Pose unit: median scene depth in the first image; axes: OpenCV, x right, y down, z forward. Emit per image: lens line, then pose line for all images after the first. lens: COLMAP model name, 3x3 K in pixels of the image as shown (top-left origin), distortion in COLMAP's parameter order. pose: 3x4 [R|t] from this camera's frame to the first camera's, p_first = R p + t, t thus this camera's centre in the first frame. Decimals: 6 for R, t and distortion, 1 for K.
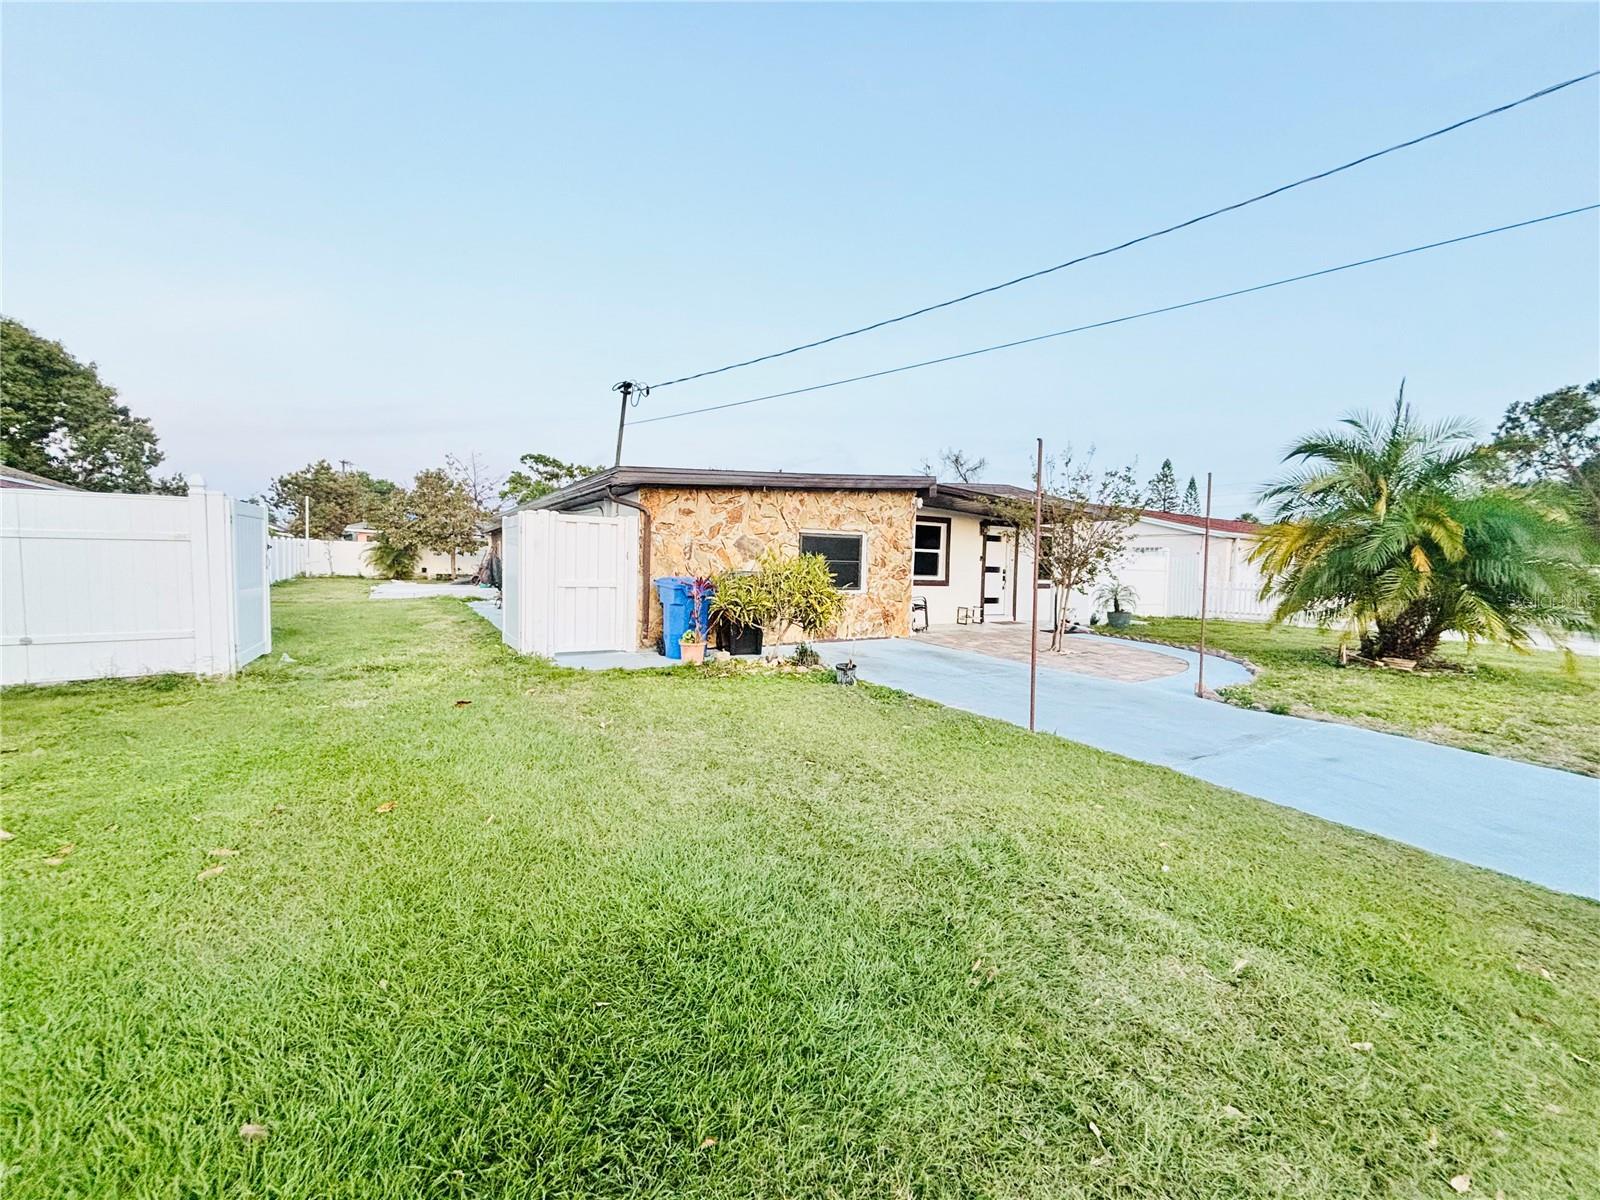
lens RADIAL K [[652.8, 0, 800.0], [0, 652.8, 600.0], [0, 0, 1]] dist [-0.000455, 0.000157]
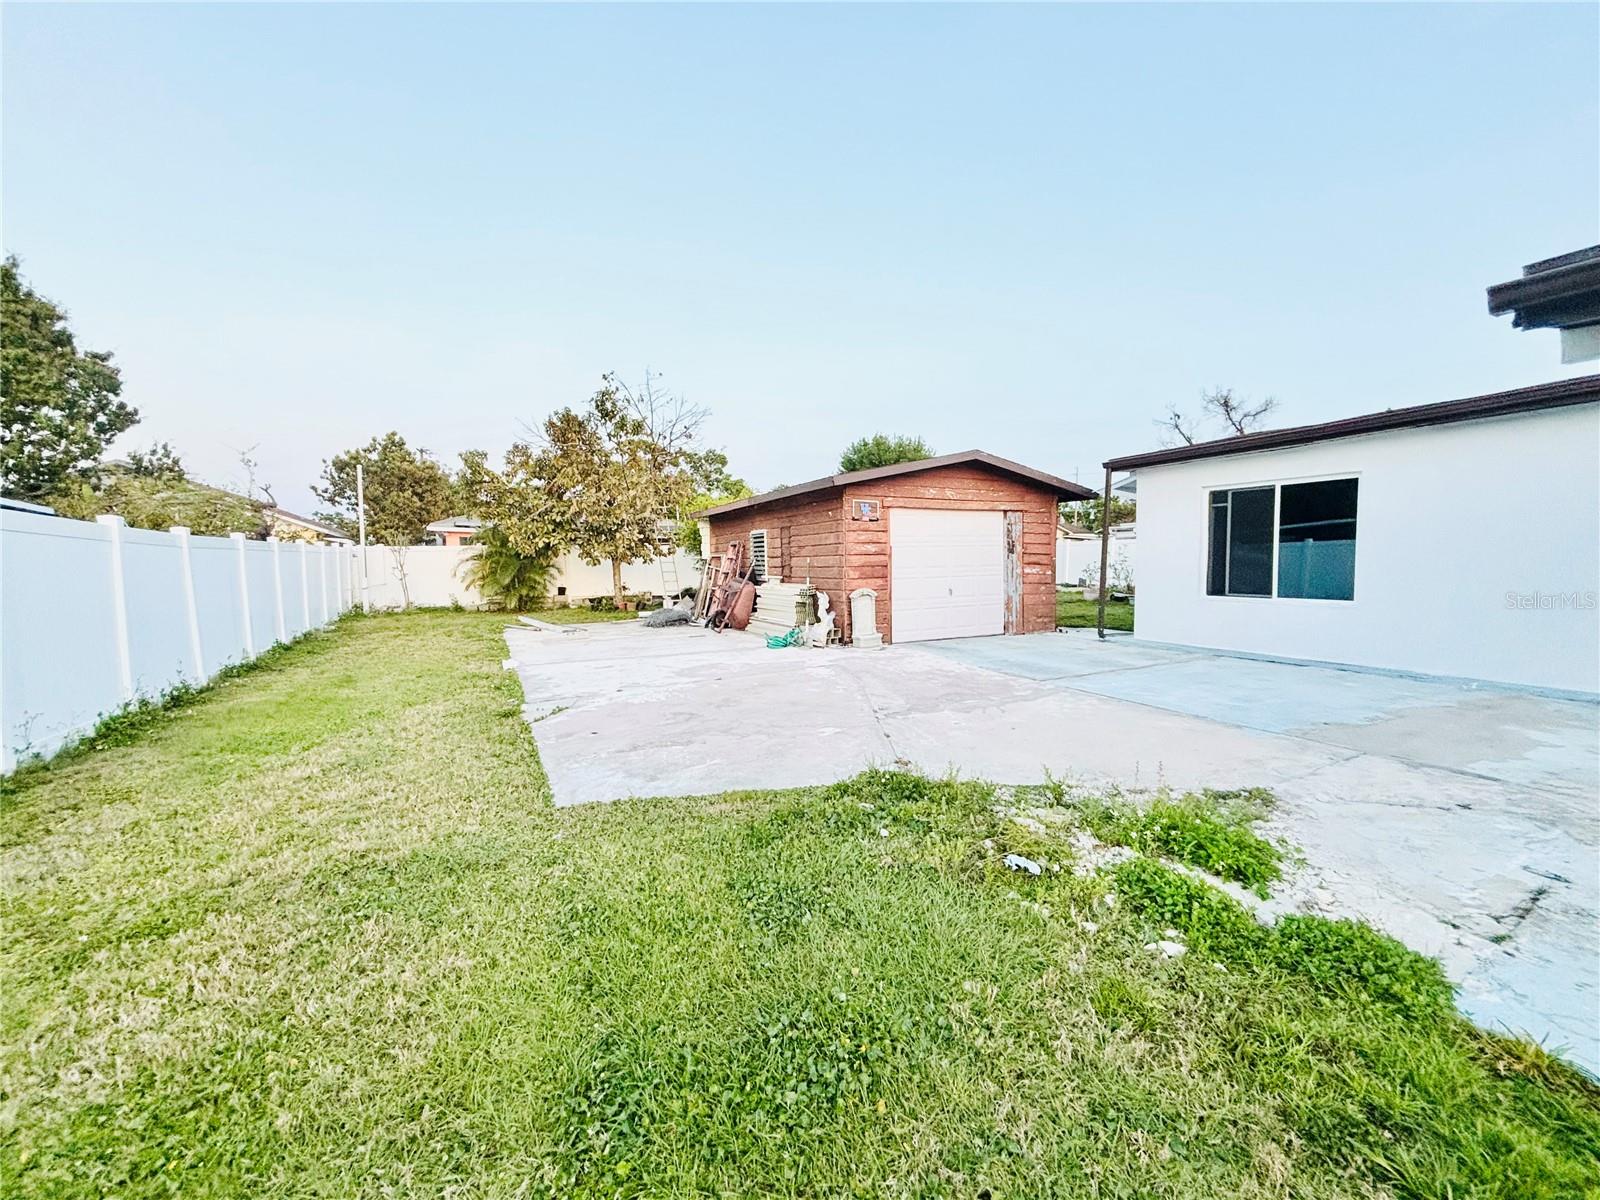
lens RADIAL K [[644.8, 0, 825.0], [0, 644.8, 602.6], [0, 0, 1]] dist [-0.021055, 0.000101]
pose [[0.998015, -0.031311, -0.054635, -0.326559], [0.032065, 0.999402, 0.012978, -0.037026], [0.054196, -0.014704, 0.998422, 0.467166]]
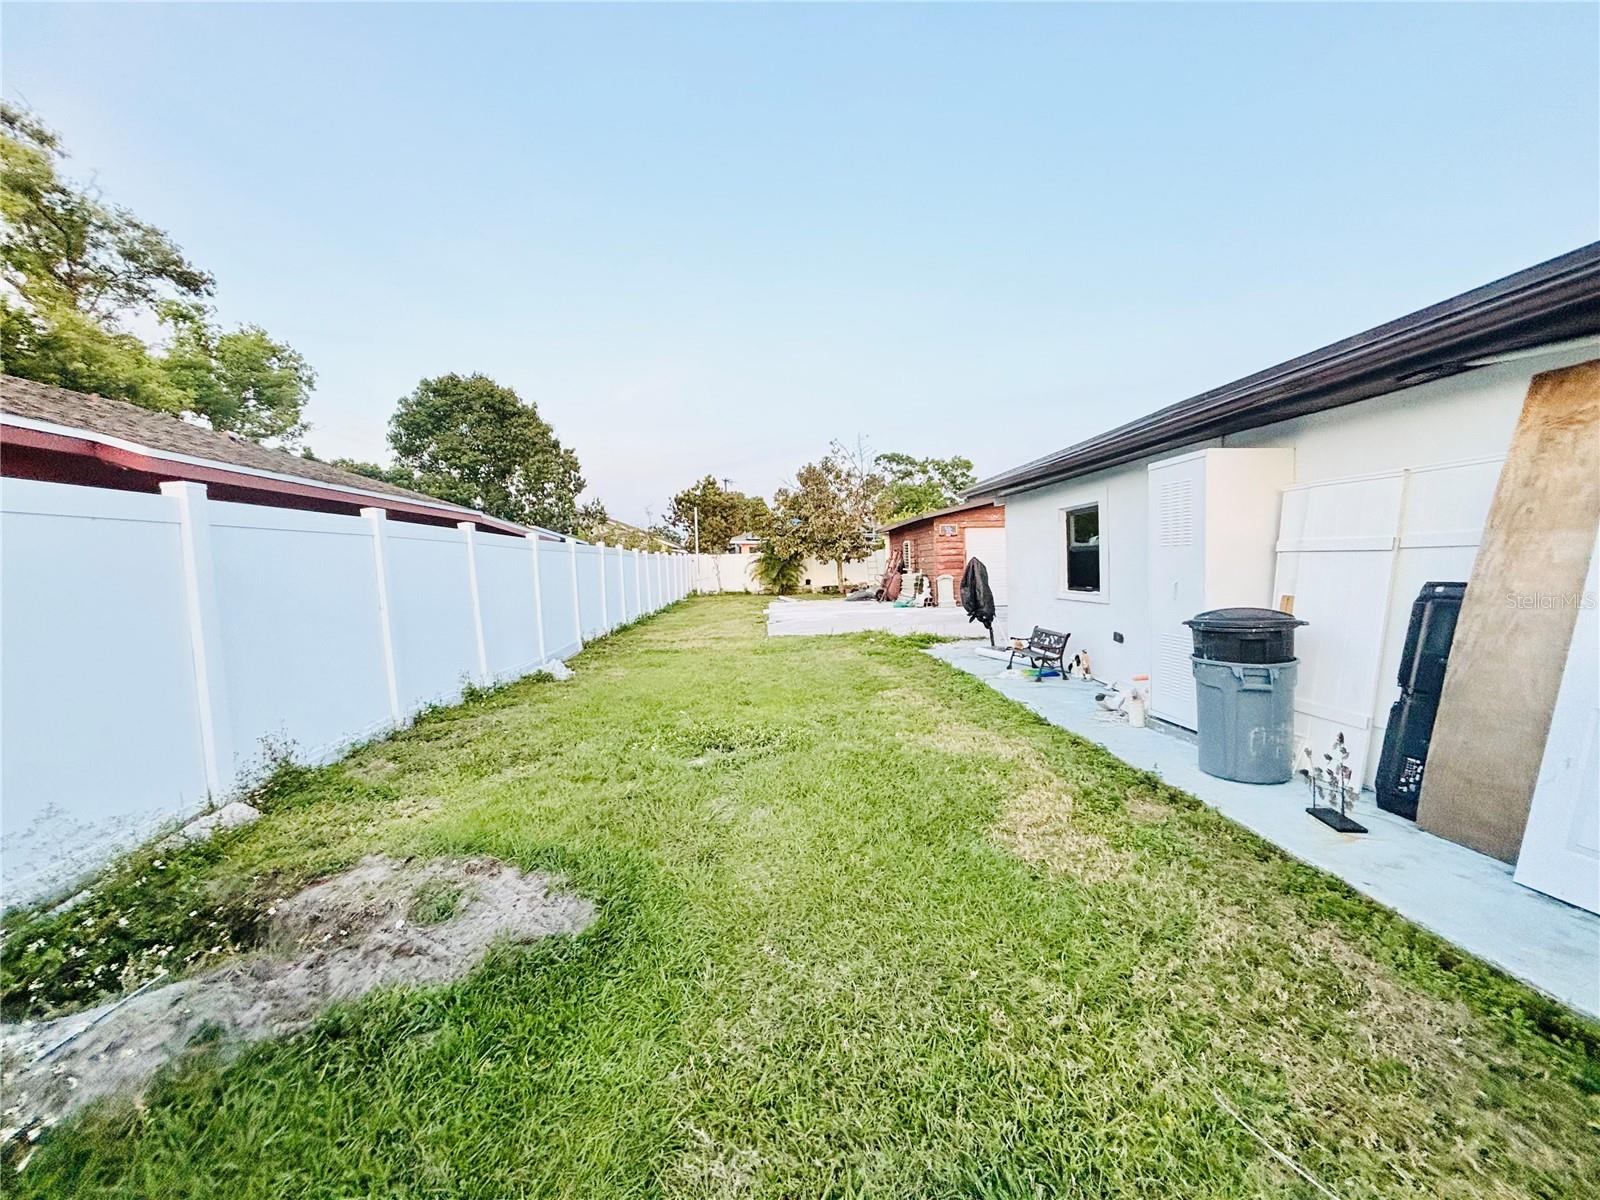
lens RADIAL K [[652.8, 0, 800.0], [0, 652.8, 600.0], [0, 0, 1]] dist [-0.000455, 0.000157]
pose [[0.878013, -0.024948, -0.477987, -0.180416], [0.026461, 0.999643, -0.003569, -0.020237], [0.477905, -0.009515, 0.878360, 0.247385]]
